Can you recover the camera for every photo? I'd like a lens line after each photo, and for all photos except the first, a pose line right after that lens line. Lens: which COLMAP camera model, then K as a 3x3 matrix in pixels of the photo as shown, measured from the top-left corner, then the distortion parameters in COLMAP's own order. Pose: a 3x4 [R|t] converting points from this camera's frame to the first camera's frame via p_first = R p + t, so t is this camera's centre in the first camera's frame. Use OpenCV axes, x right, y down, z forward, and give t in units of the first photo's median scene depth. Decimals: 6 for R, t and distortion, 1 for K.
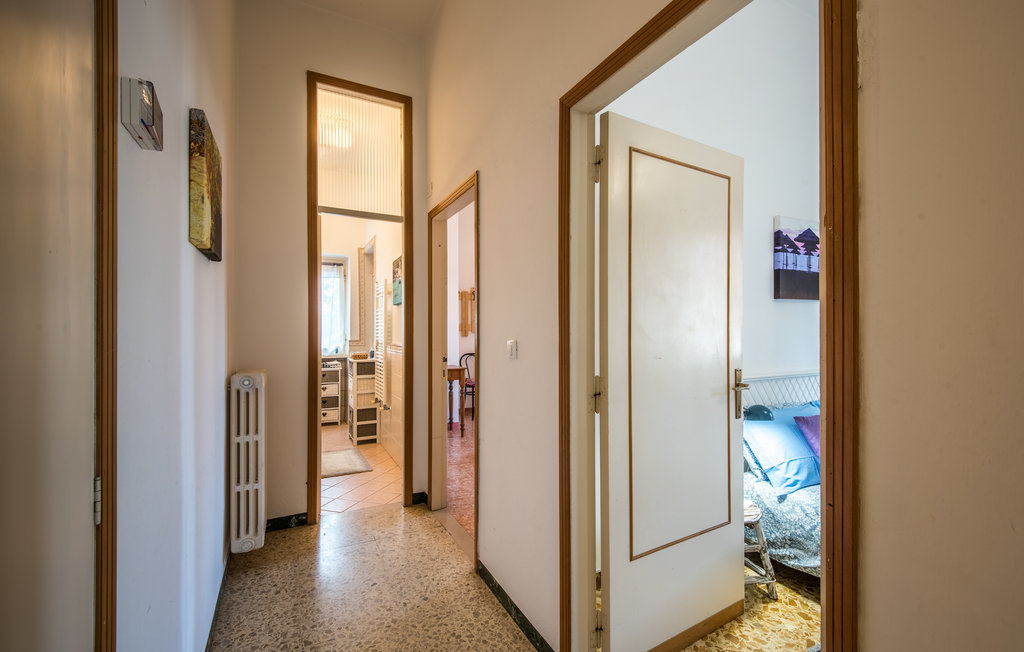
lens RADIAL K [[452.0, 0, 511.2], [0, 452.0, 326.6], [0, 0, 1]] dist [0.012212, -0.006787]
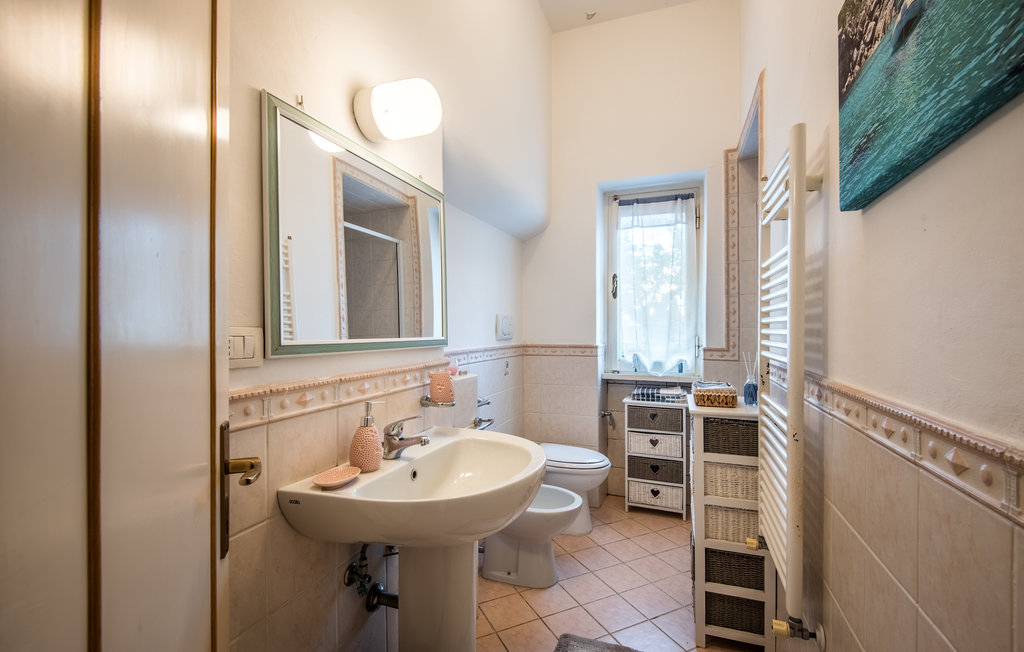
lens RADIAL K [[452.0, 0, 520.3], [0, 452.0, 329.8], [0, 0, 1]] dist [0.012212, -0.006787]
pose [[0.700311, 0.004284, -0.713825, -0.178465], [0.005267, 0.999924, 0.011169, 0.005215], [0.713819, -0.011581, 0.700235, 0.616129]]
